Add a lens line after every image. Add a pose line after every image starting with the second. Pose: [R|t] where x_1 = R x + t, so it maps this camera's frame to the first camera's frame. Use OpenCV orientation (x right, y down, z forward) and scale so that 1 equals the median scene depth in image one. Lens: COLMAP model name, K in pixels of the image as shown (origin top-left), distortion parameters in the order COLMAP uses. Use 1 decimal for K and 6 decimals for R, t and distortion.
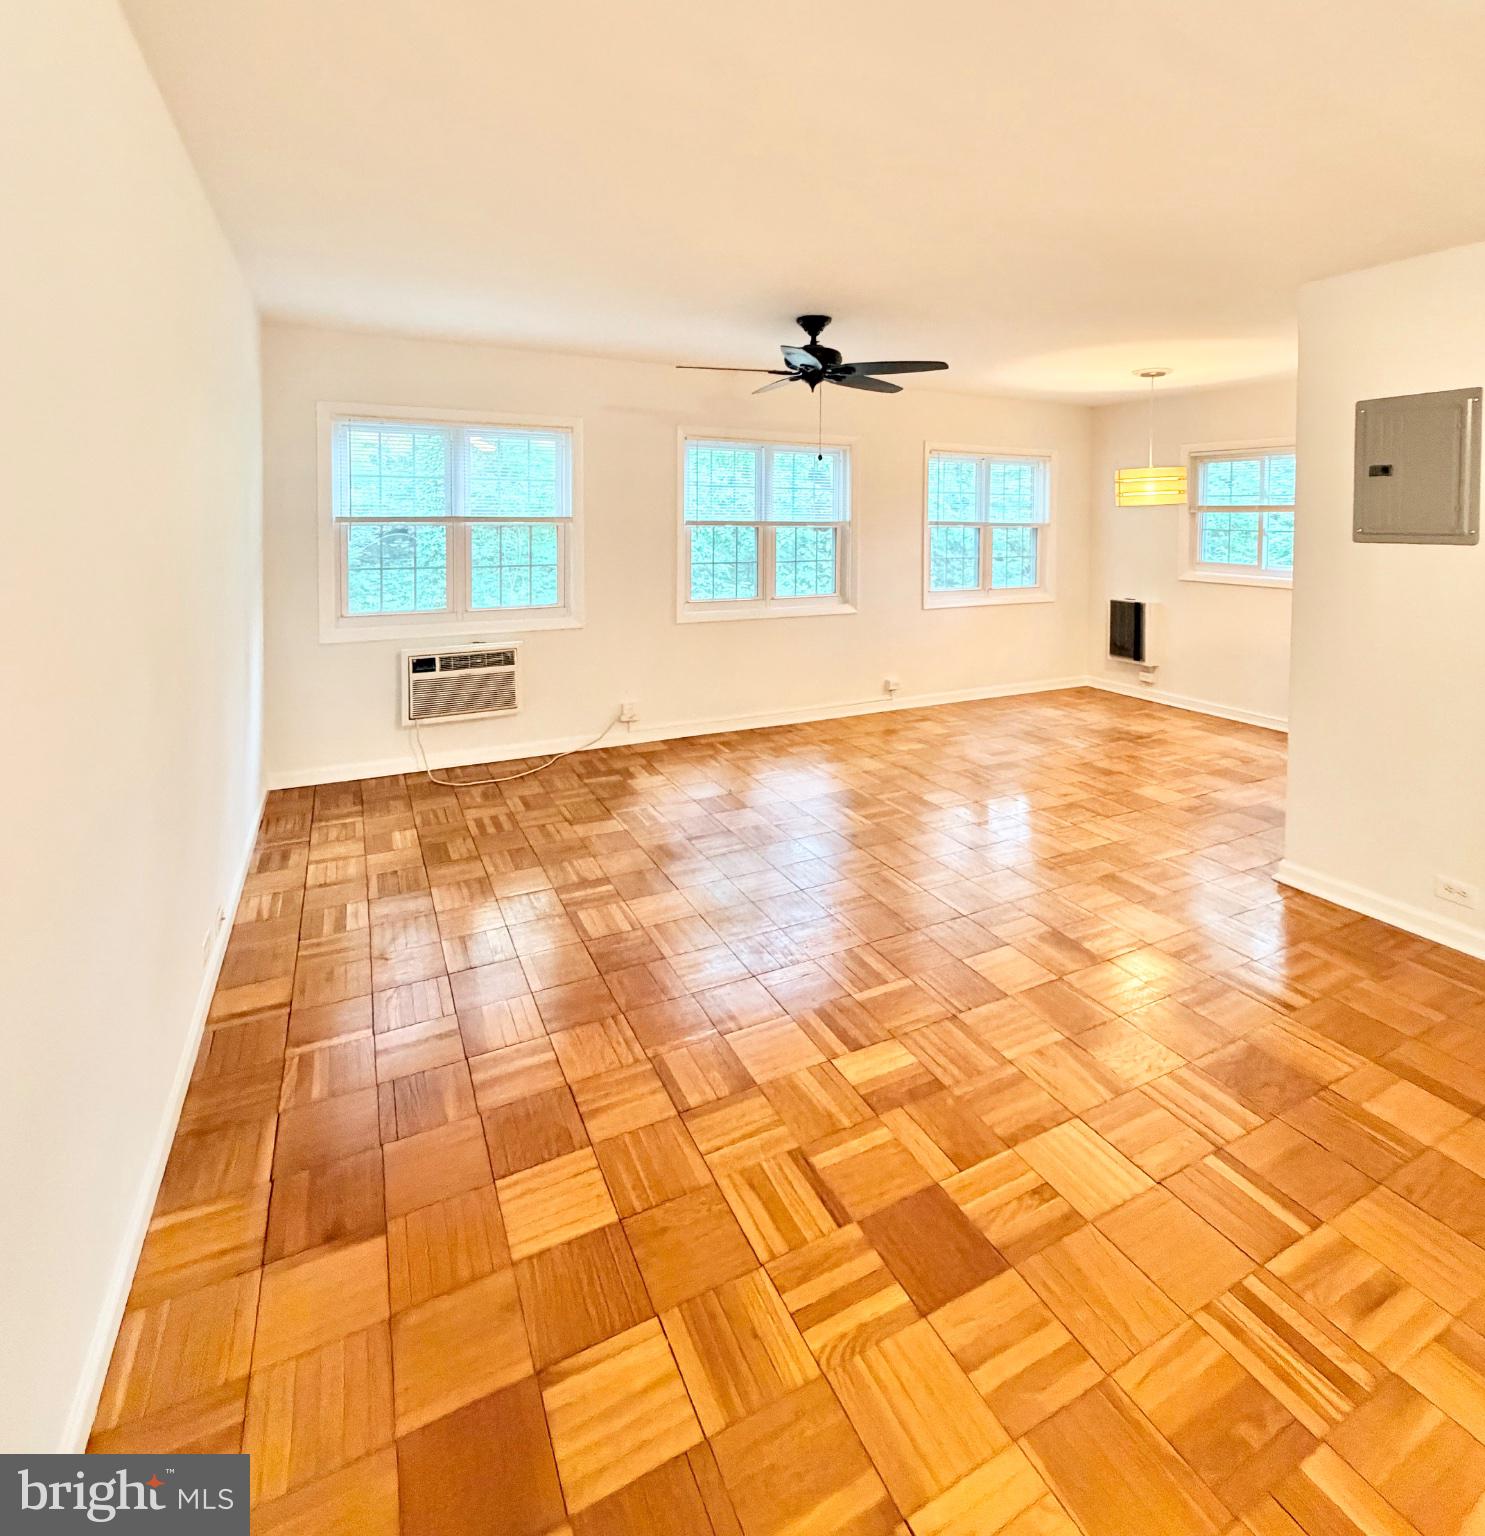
lens RADIAL K [[787.0, 0, 745.2], [0, 787.0, 535.2], [0, 0, 1]] dist [0.001146, 0.000067]
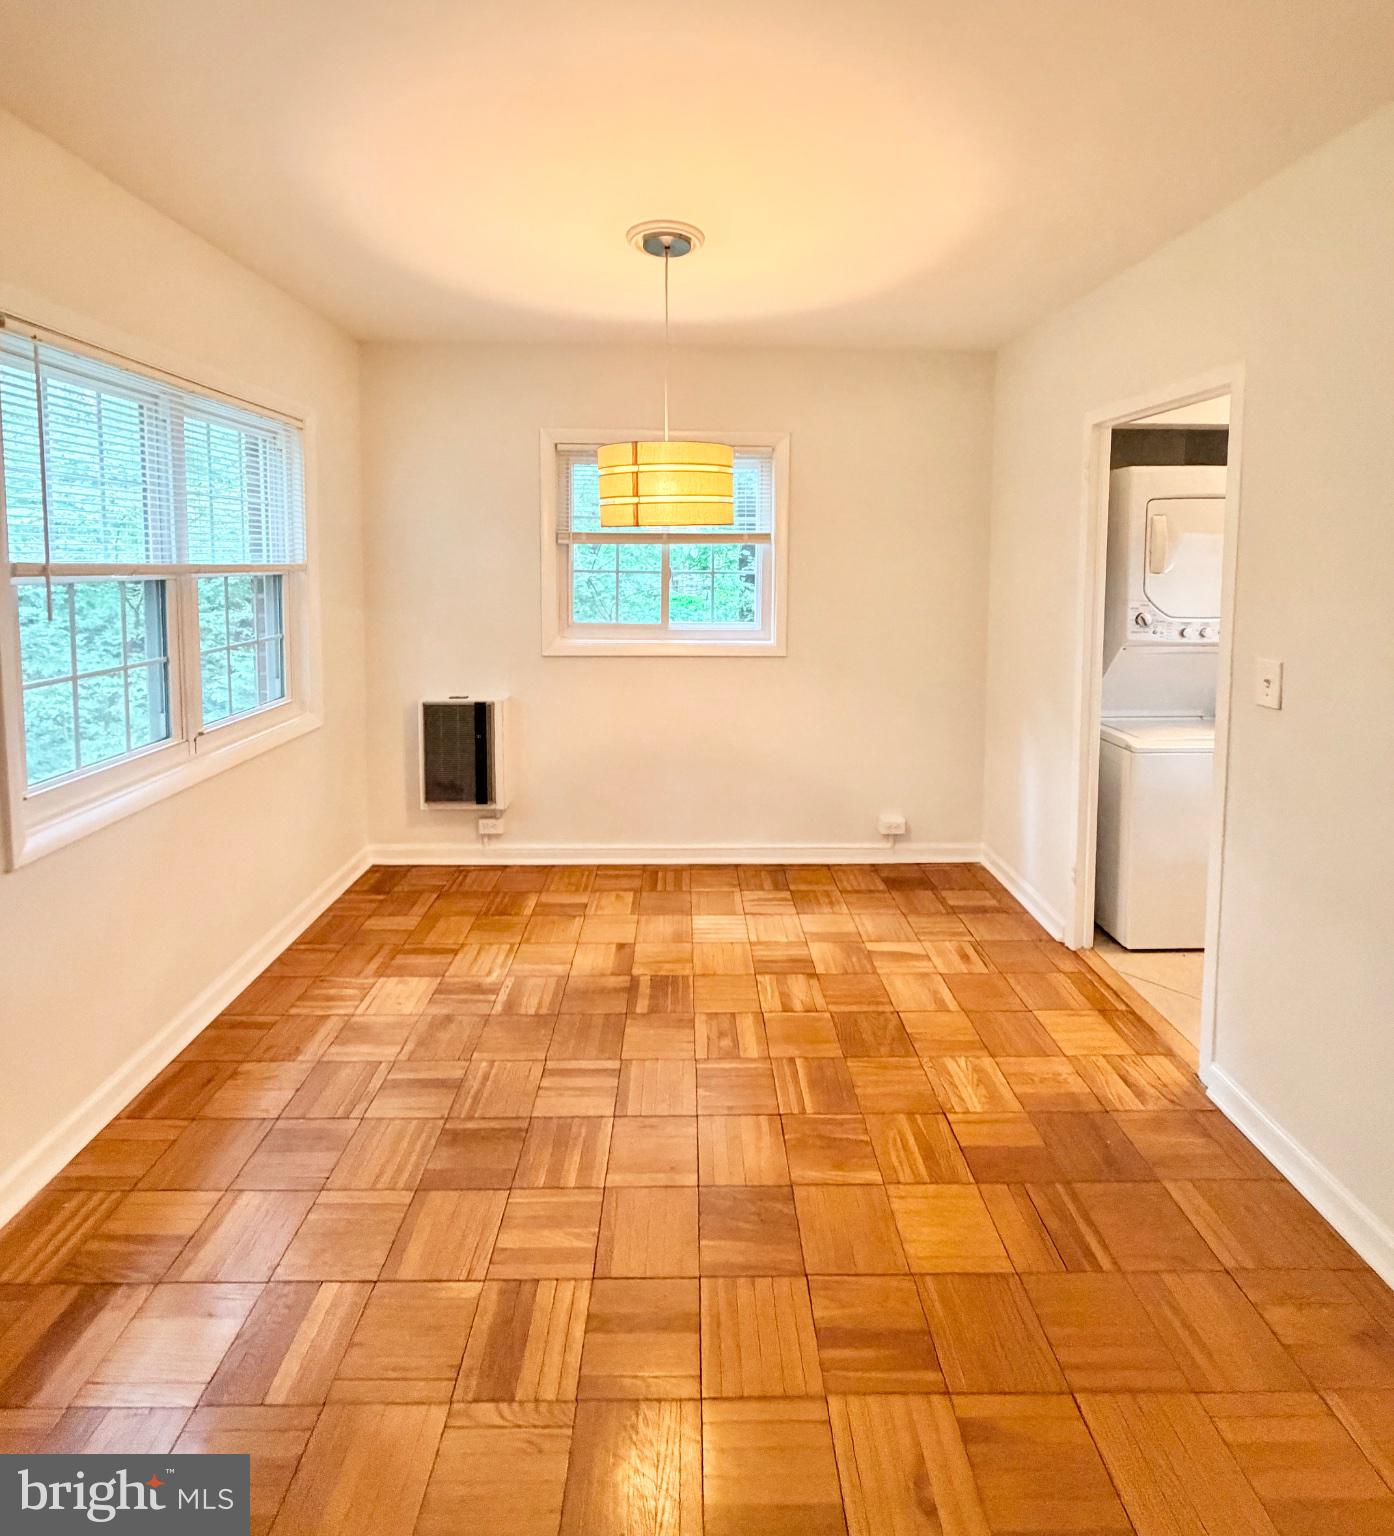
lens RADIAL K [[741.7, 0, 699.7], [0, 741.7, 599.6], [0, 0, 1]] dist [-0.000358, 0.000472]
pose [[0.431502, -0.057975, 0.900247, 0.094086], [0.018143, 0.998289, 0.055593, -0.014722], [-0.901929, -0.007655, 0.431815, 0.634399]]
